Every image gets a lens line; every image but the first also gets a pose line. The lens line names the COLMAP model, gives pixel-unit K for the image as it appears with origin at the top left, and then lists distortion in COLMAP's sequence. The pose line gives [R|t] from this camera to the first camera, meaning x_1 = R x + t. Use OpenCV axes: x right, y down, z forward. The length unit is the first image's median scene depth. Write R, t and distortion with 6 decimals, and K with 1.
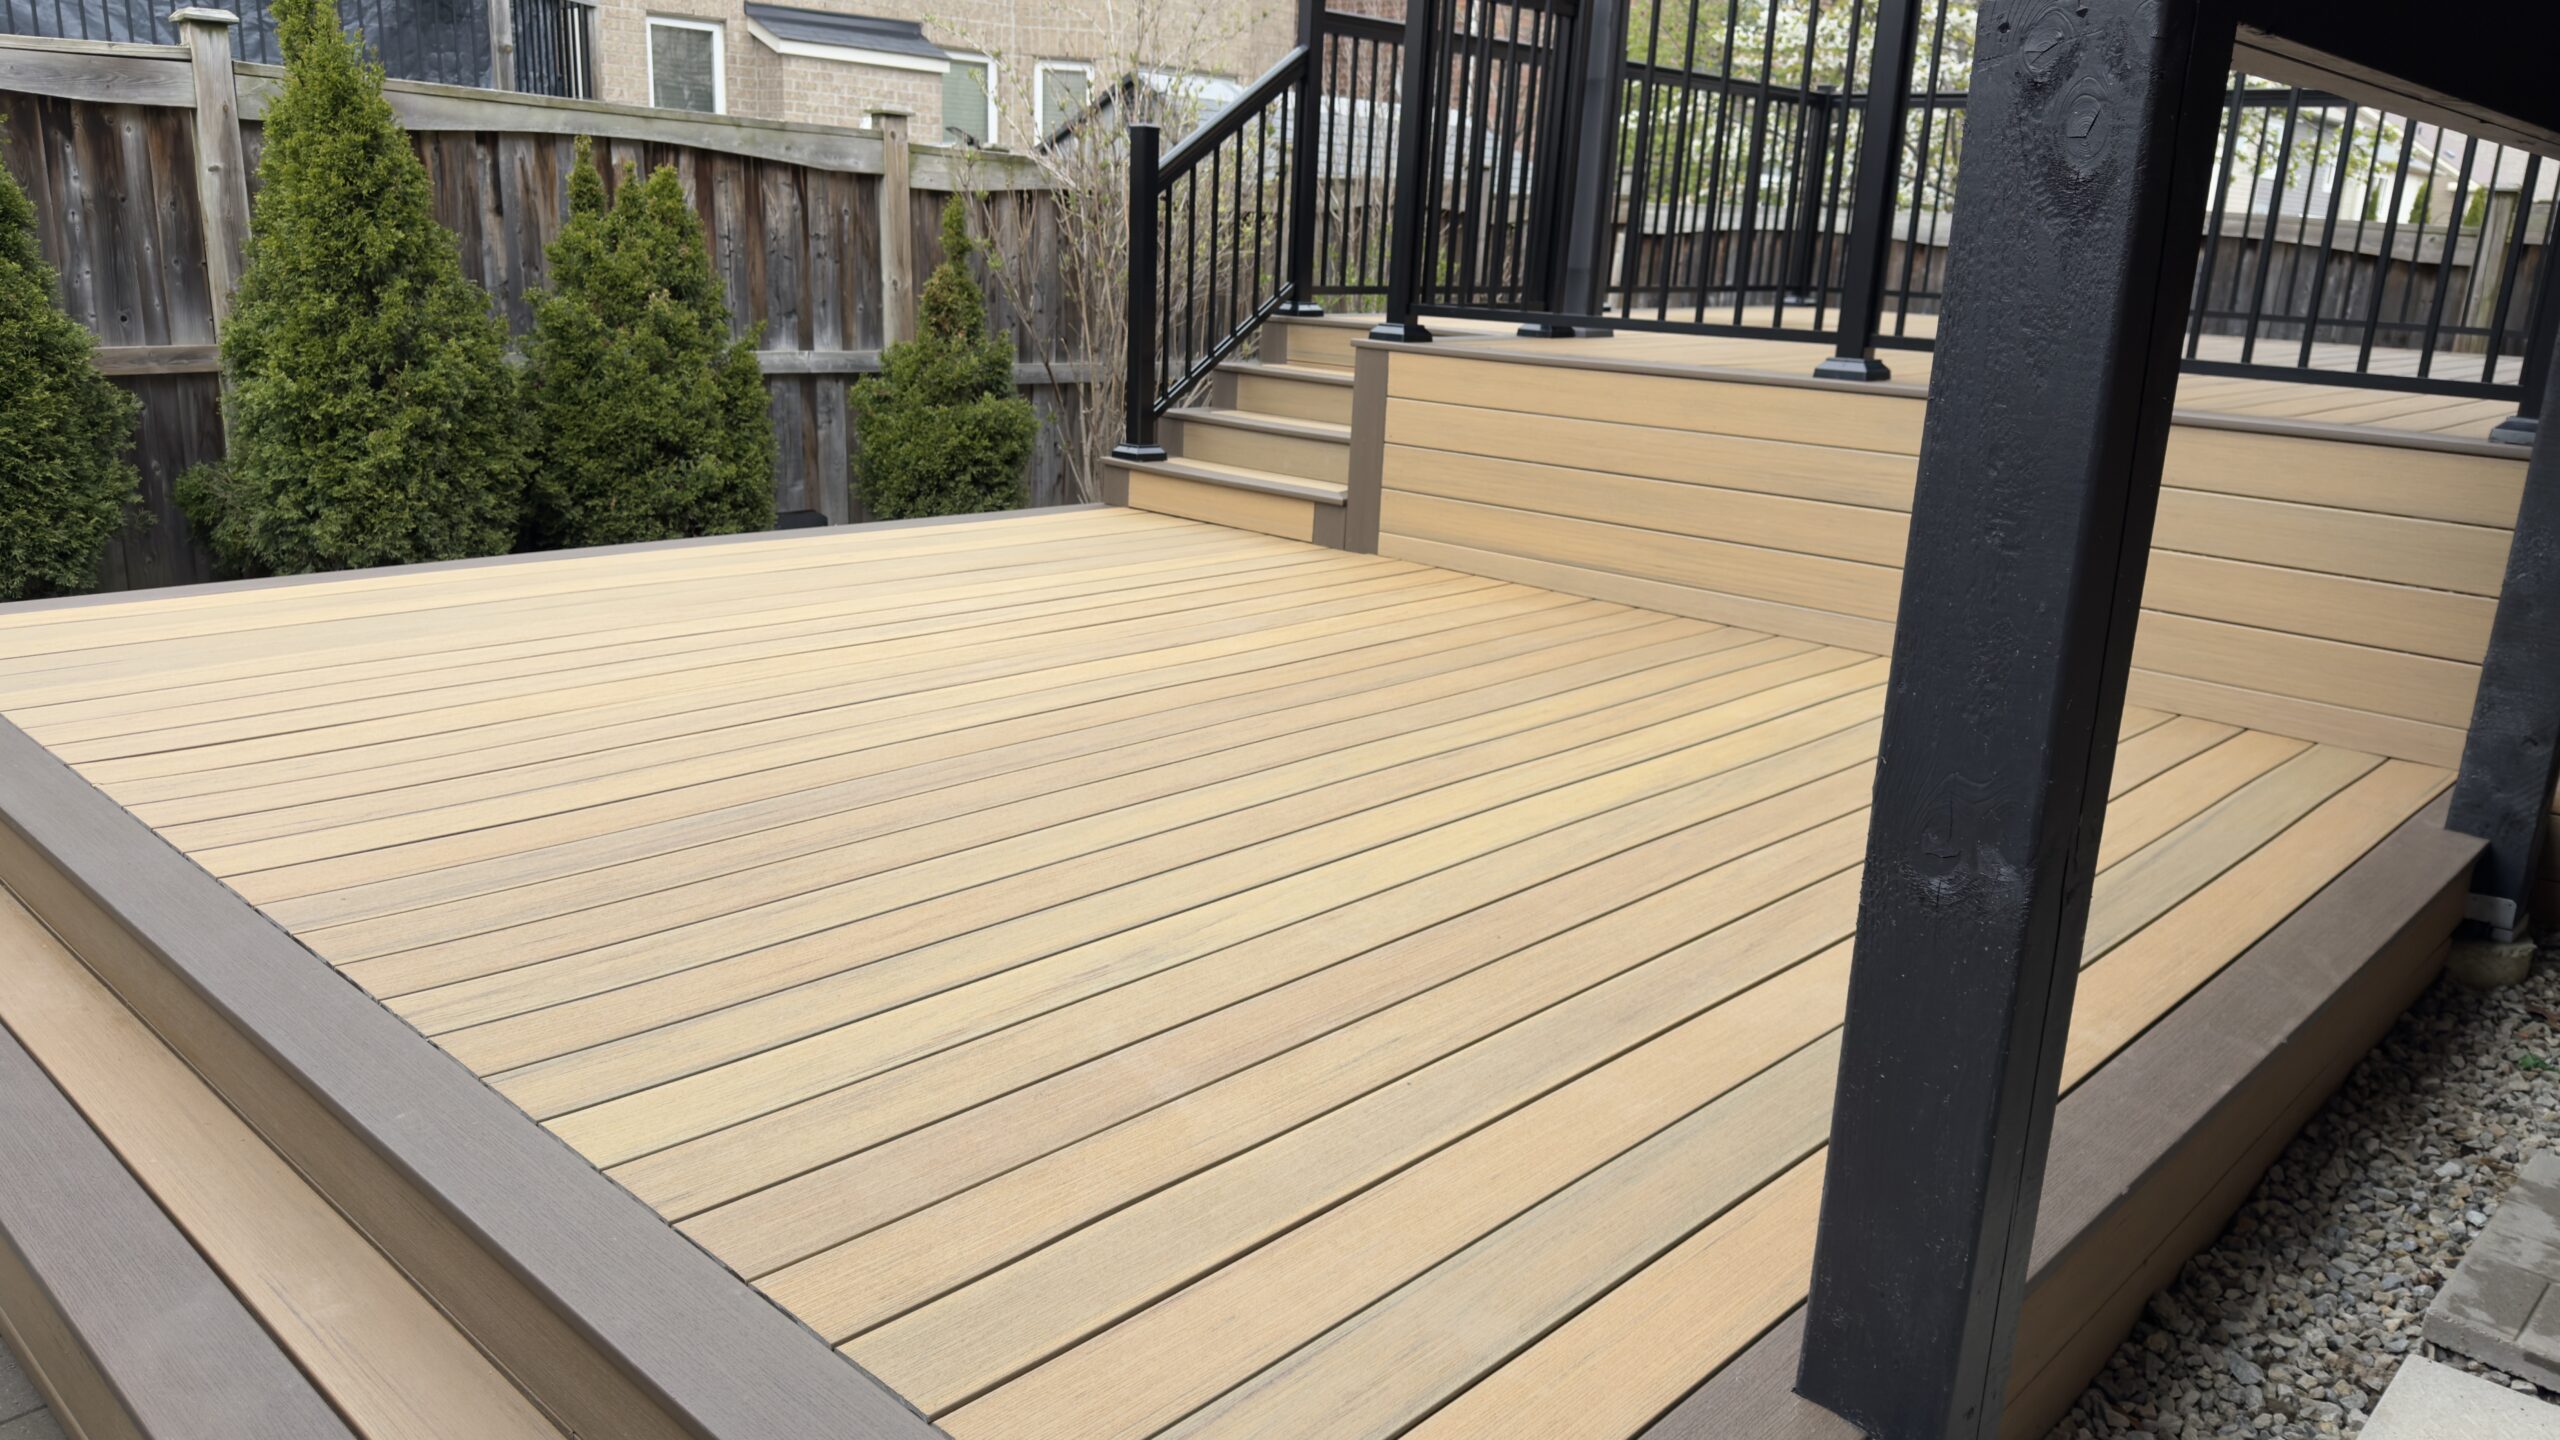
lens RADIAL K [[1804.7, 0, 1280.0], [0, 1804.7, 720.0], [0, 0, 1]] dist [-0.004721, -0.001266]
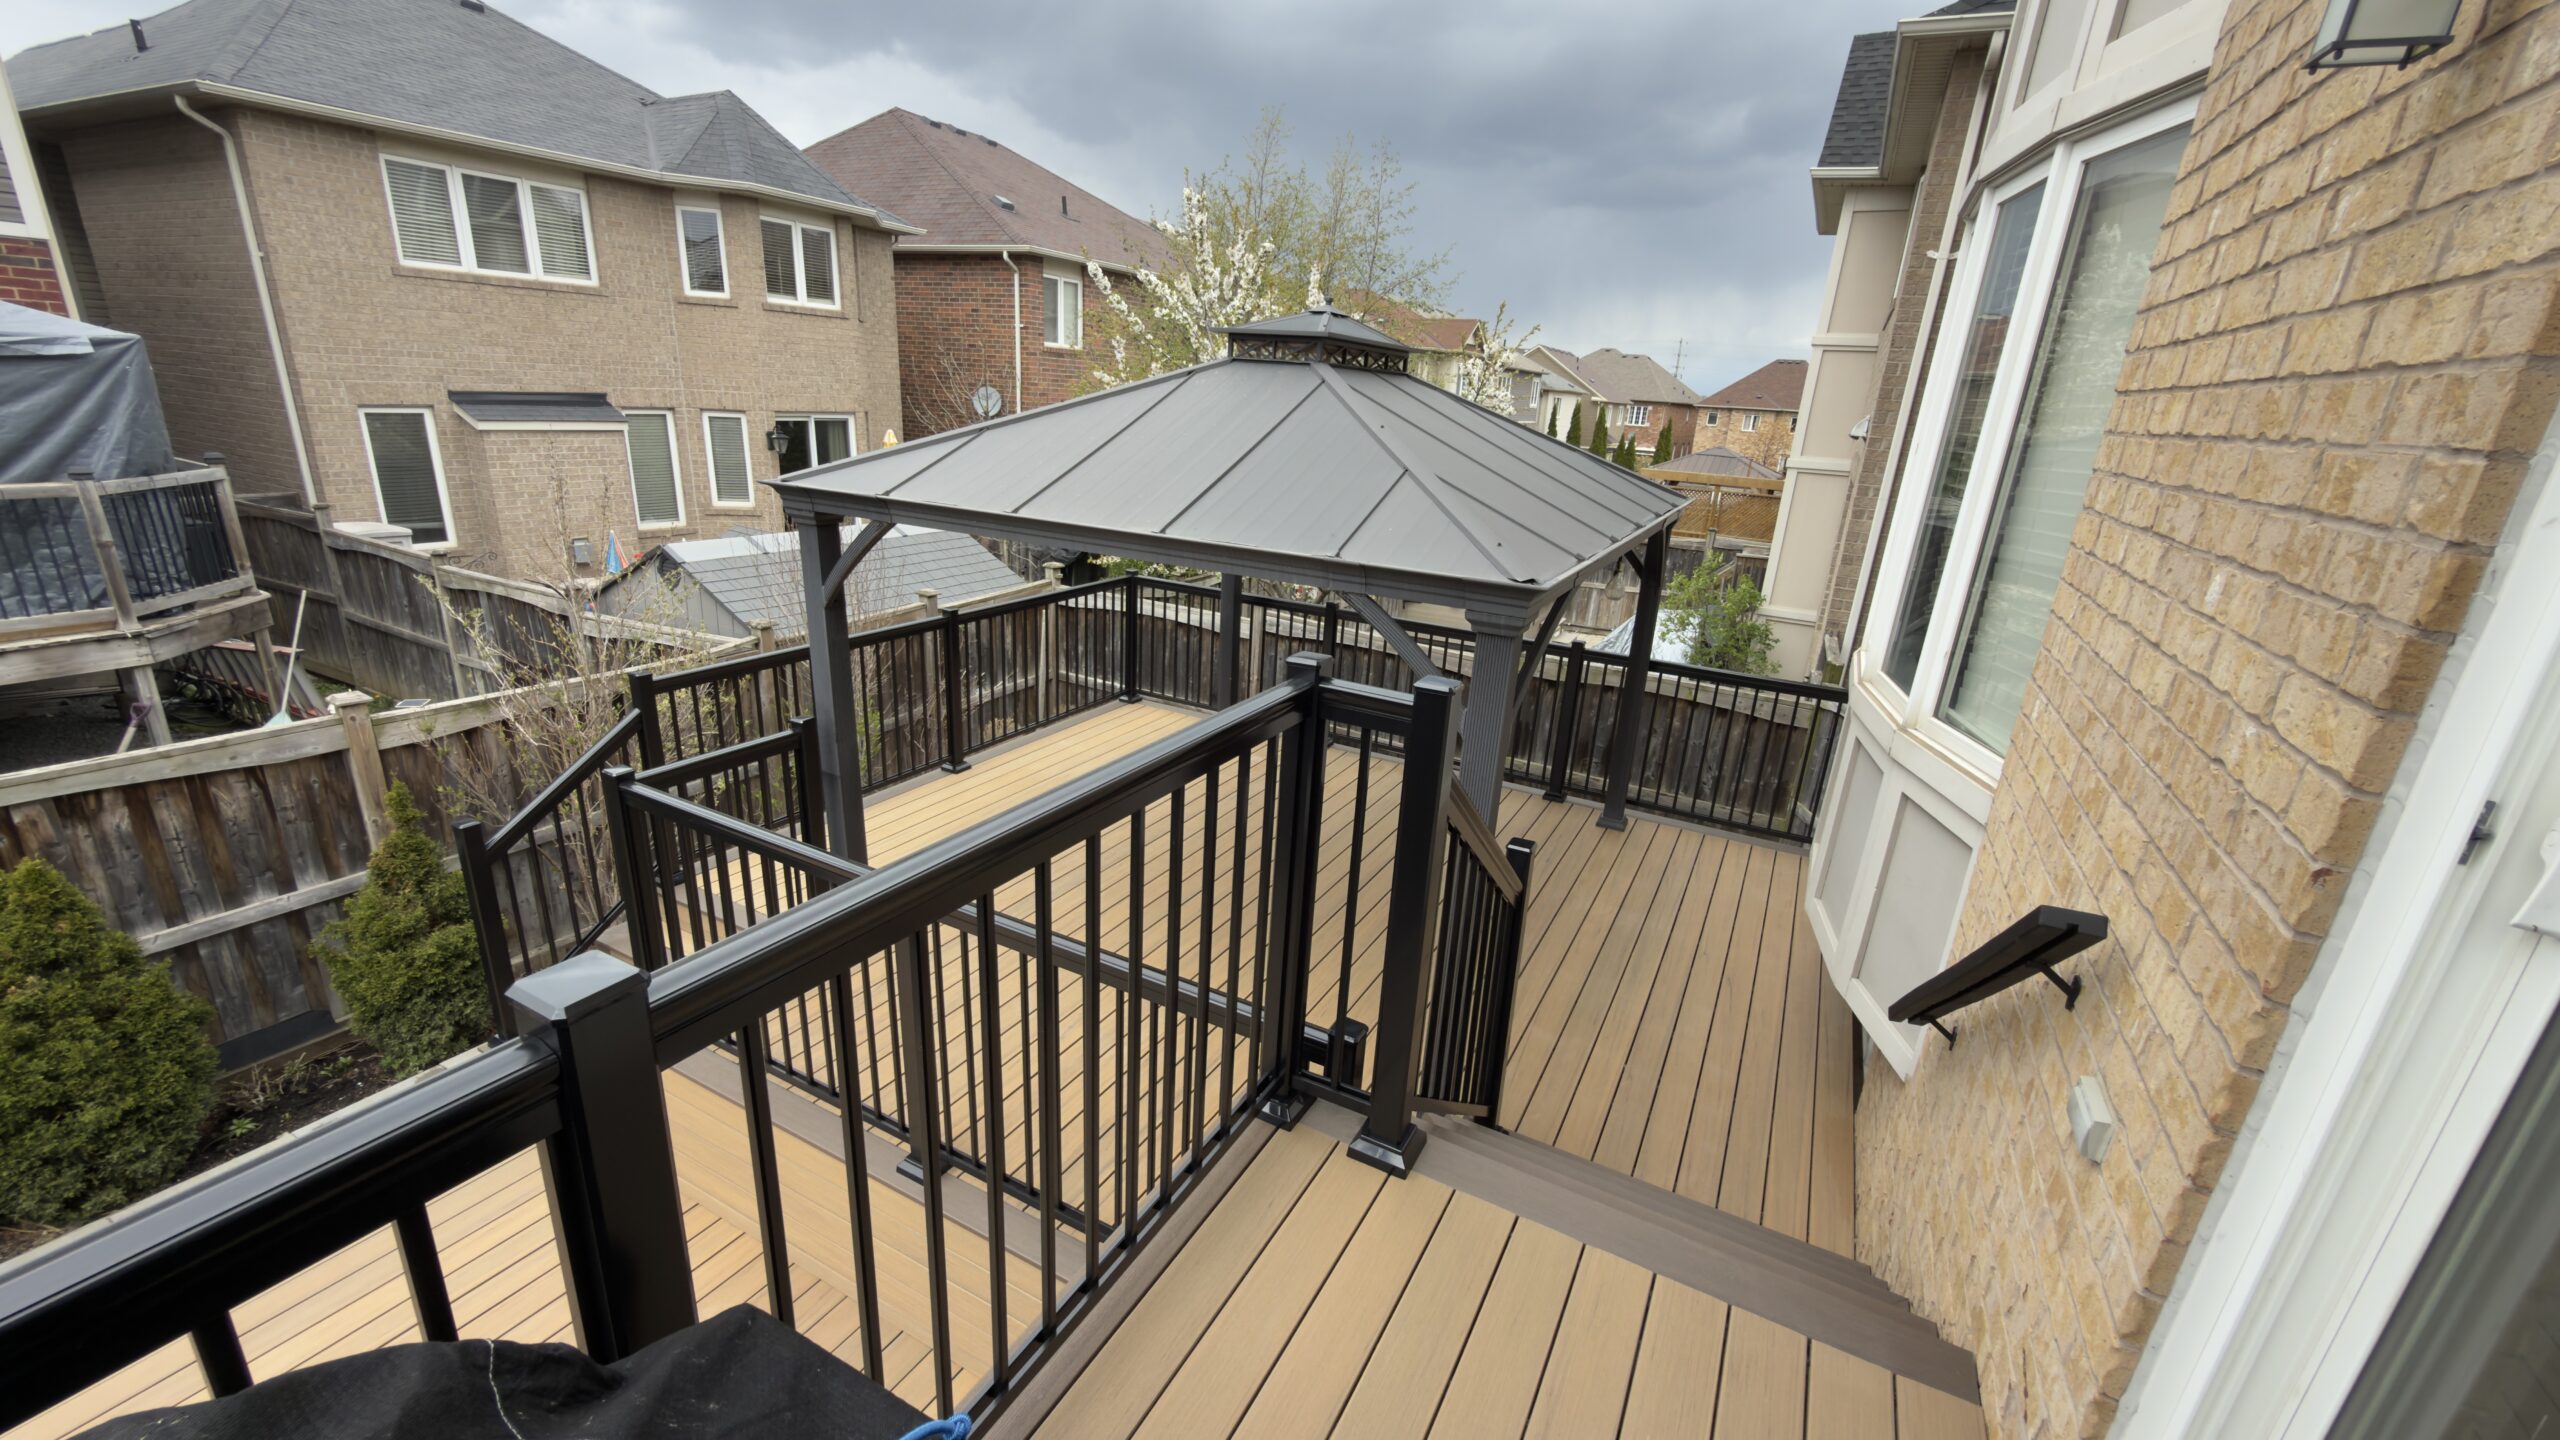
lens RADIAL K [[1000.0, 0, 1280.0], [0, 1000.0, 720.0], [0, 0, 1]] dist [-0.001881, -0.000649]
pose [[0.966275, -0.067773, 0.248433, 0.253333], [0.051736, 0.996167, 0.070529, -0.336999], [-0.252260, -0.055297, 0.966078, 0.130005]]
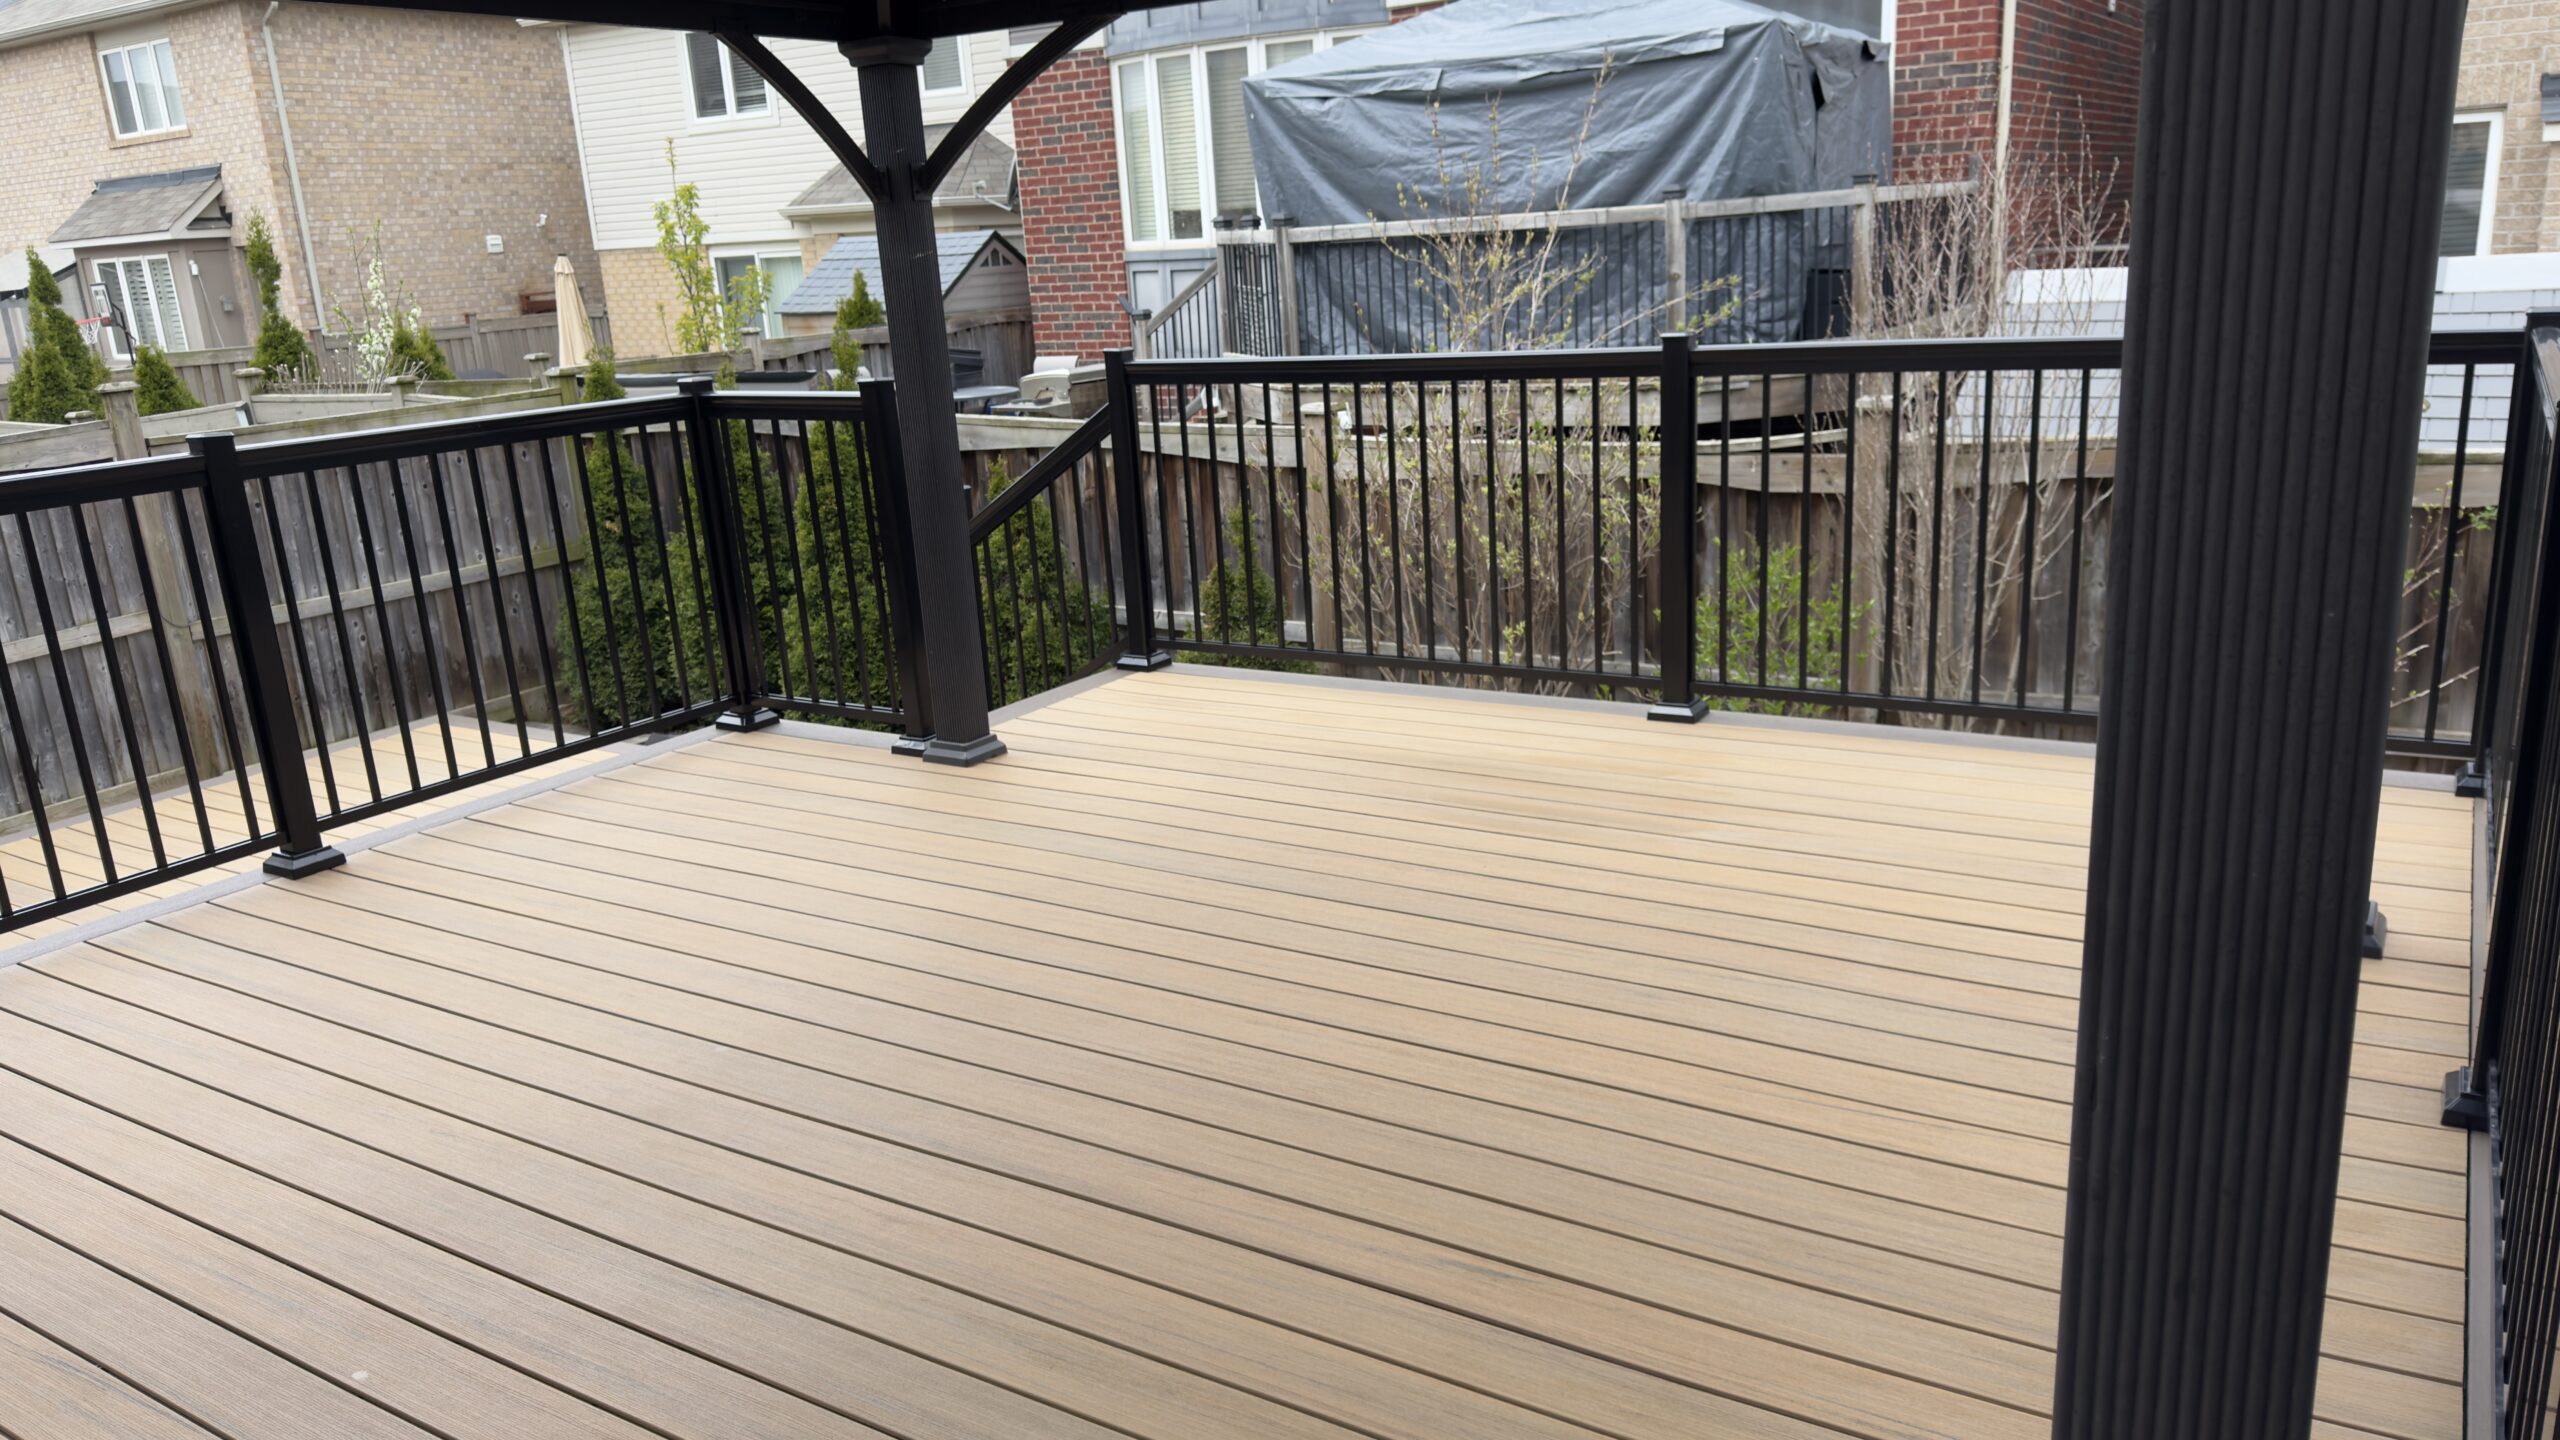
lens RADIAL K [[1804.7, 0, 1280.0], [0, 1804.7, 720.0], [0, 0, 1]] dist [-0.004721, -0.001266]
pose [[0.182733, 0.207887, -0.960933, 0.828125], [-0.189811, 0.966461, 0.172988, -0.337221], [0.964666, 0.150785, 0.216063, 0.739440]]
